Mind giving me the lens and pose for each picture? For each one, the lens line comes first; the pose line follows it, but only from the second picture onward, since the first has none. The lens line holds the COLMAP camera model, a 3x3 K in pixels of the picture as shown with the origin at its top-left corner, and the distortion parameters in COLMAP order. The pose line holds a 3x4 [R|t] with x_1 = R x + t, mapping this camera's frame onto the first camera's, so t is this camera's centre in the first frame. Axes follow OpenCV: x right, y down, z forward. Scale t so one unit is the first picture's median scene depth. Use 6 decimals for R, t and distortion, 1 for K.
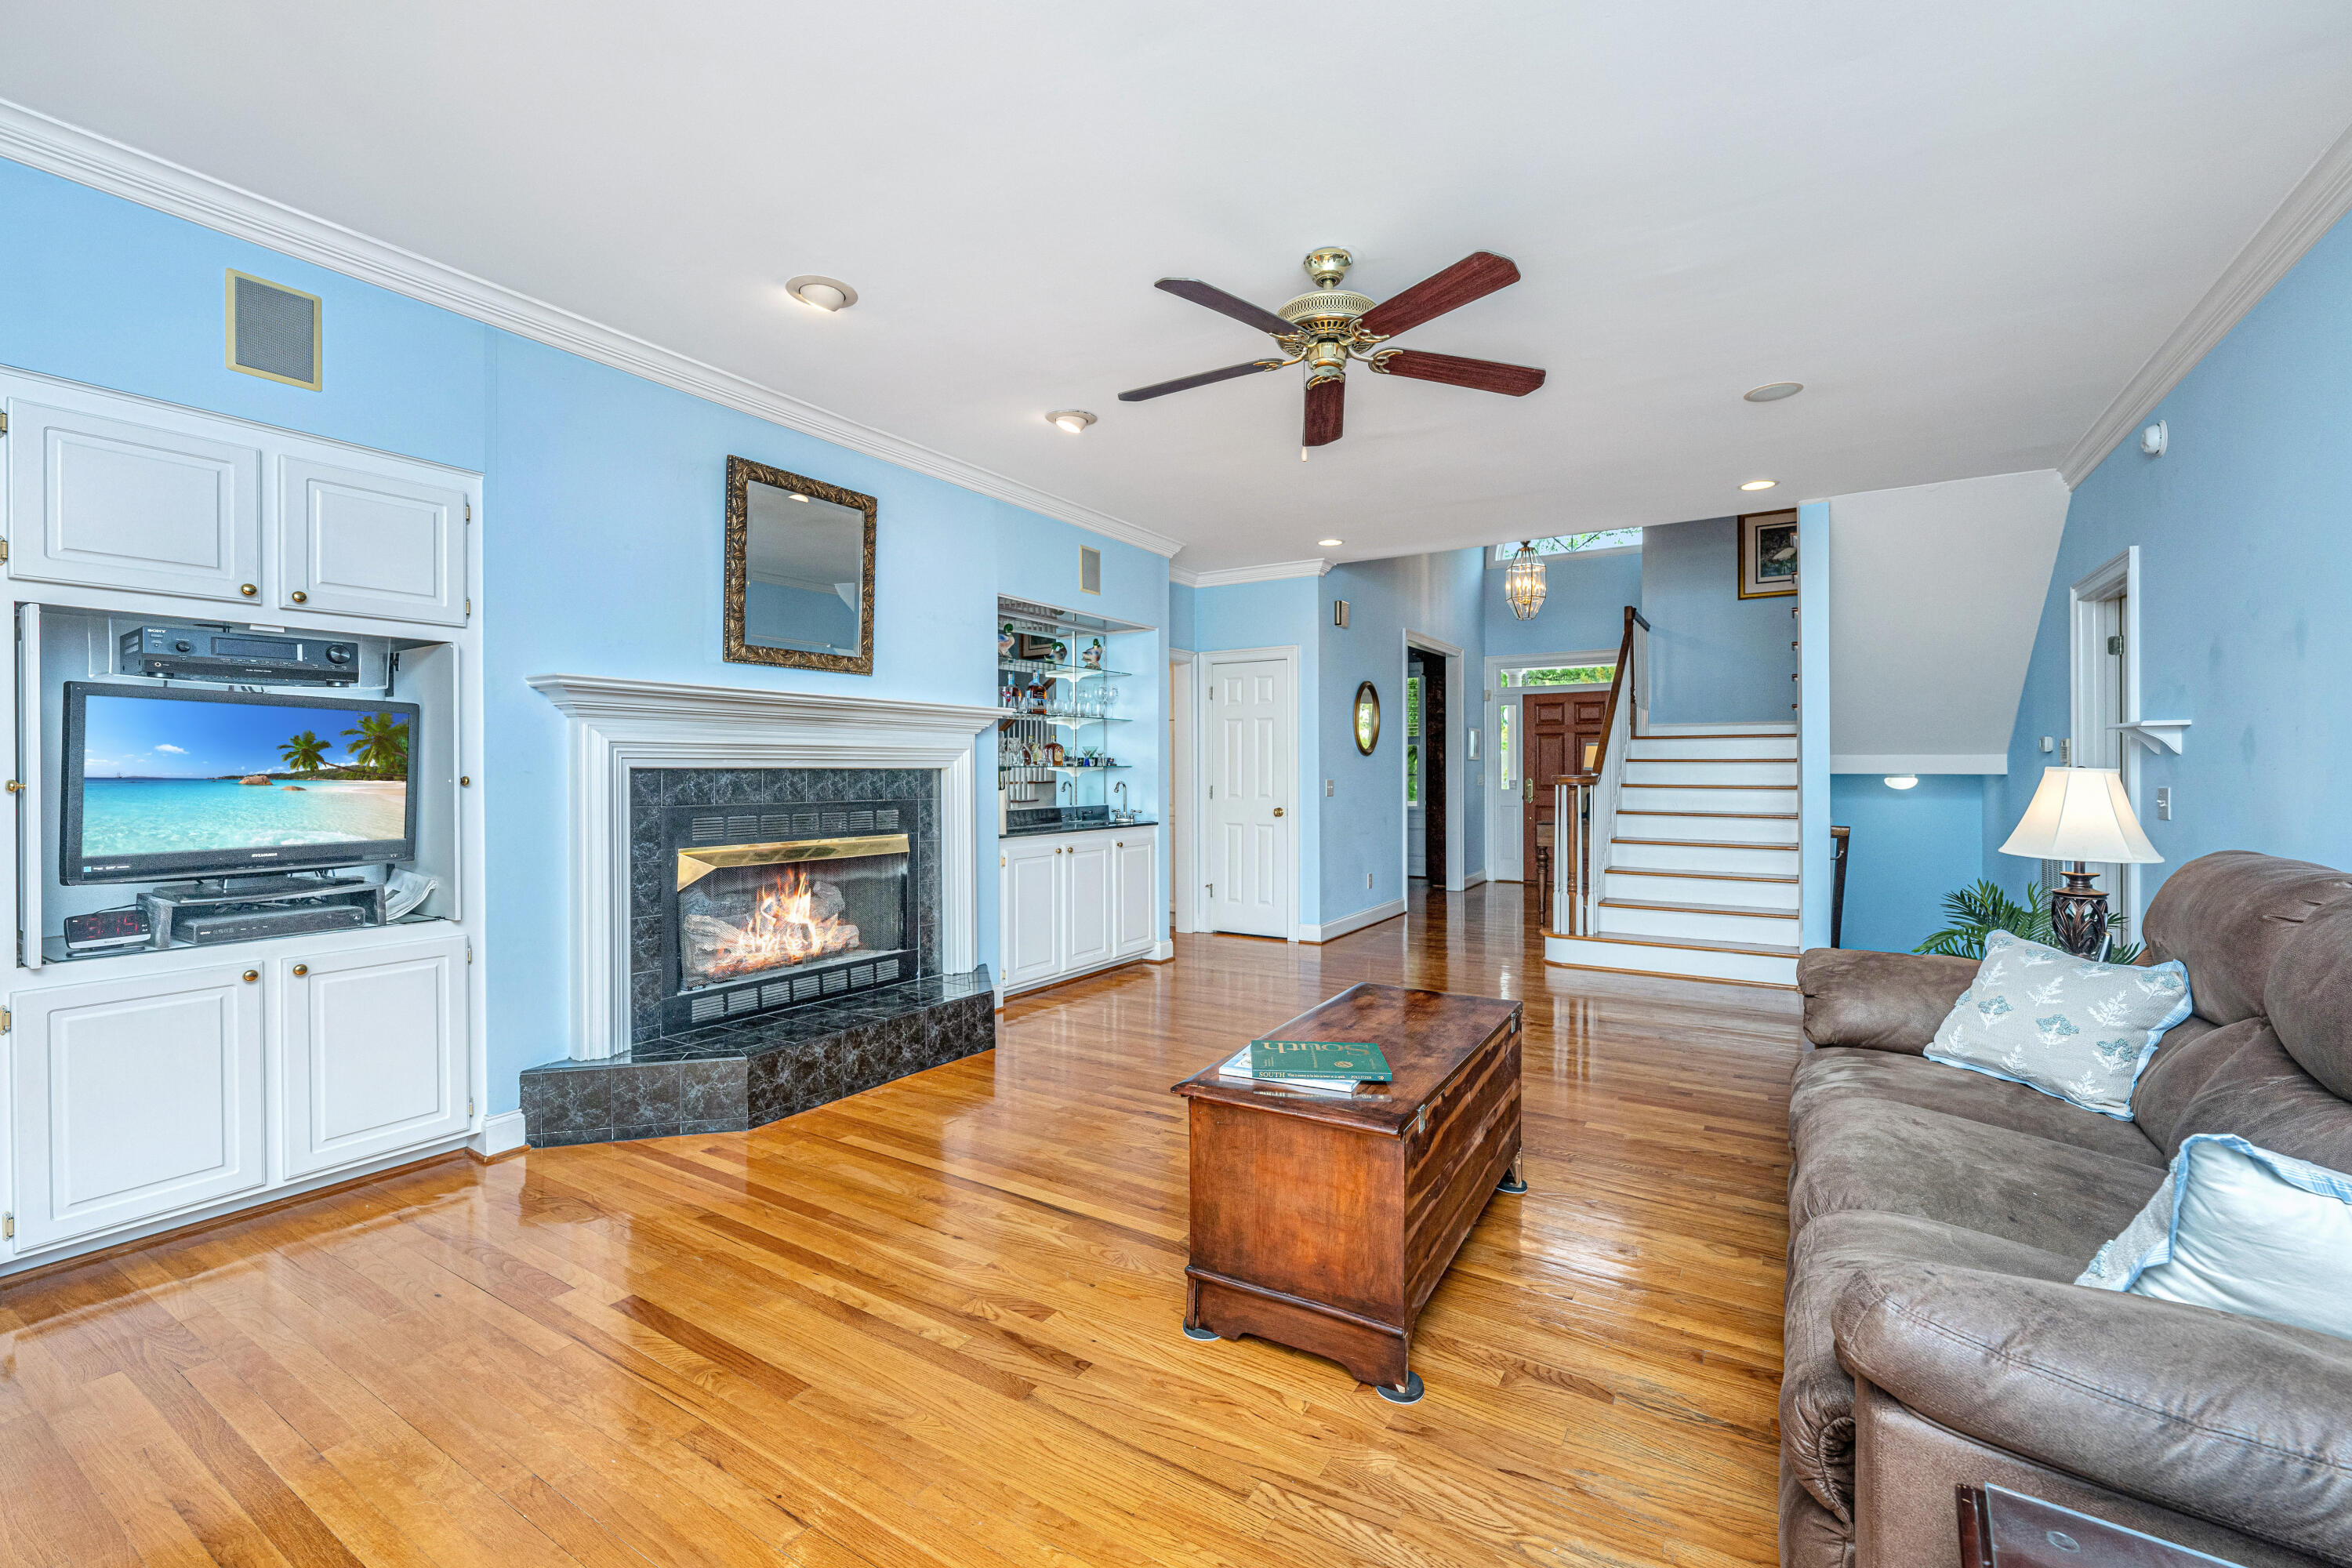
lens RADIAL K [[958.1, 0, 1176.0], [0, 958.1, 784.0], [0, 0, 1]] dist [0.000928, -0.000488]
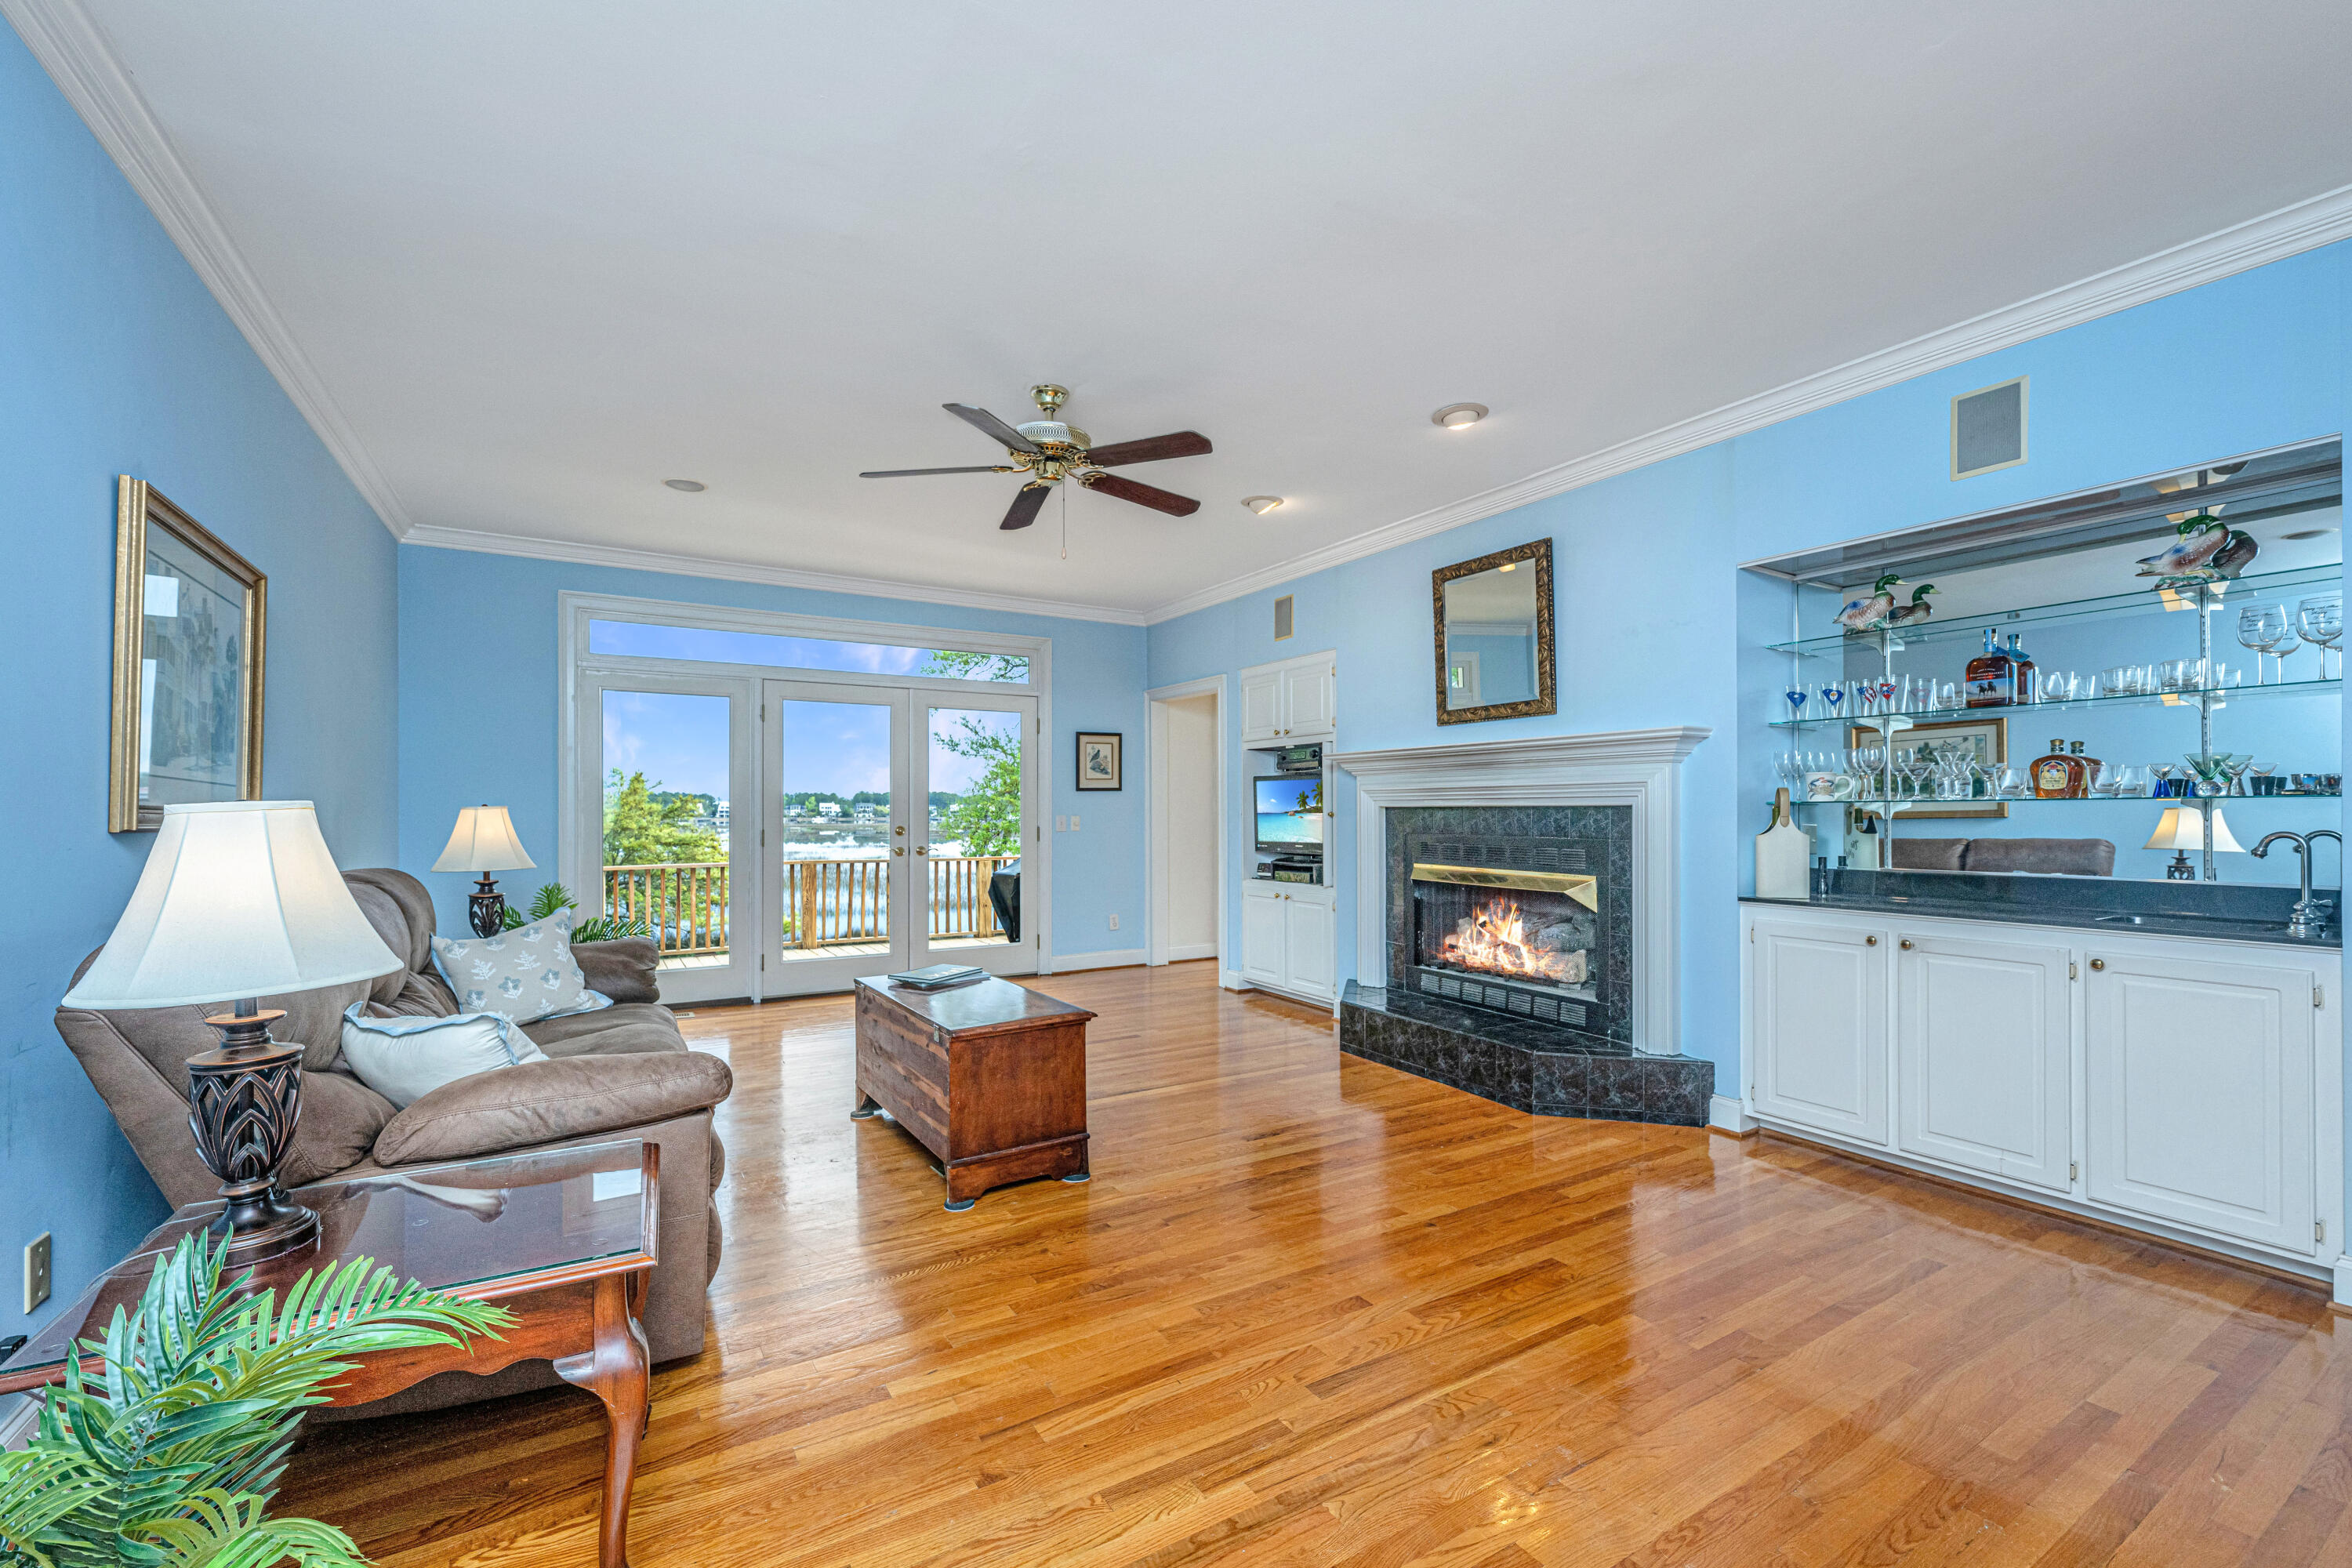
lens RADIAL K [[1002.3, 0, 1181.4], [0, 1002.3, 828.4], [0, 0, 1]] dist [0.000026, -0.000009]
pose [[-0.437630, 0.018144, -0.898972, 0.890714], [-0.010448, 0.999626, 0.025261, -0.017049], [0.899094, 0.020447, -0.437277, 1.231286]]
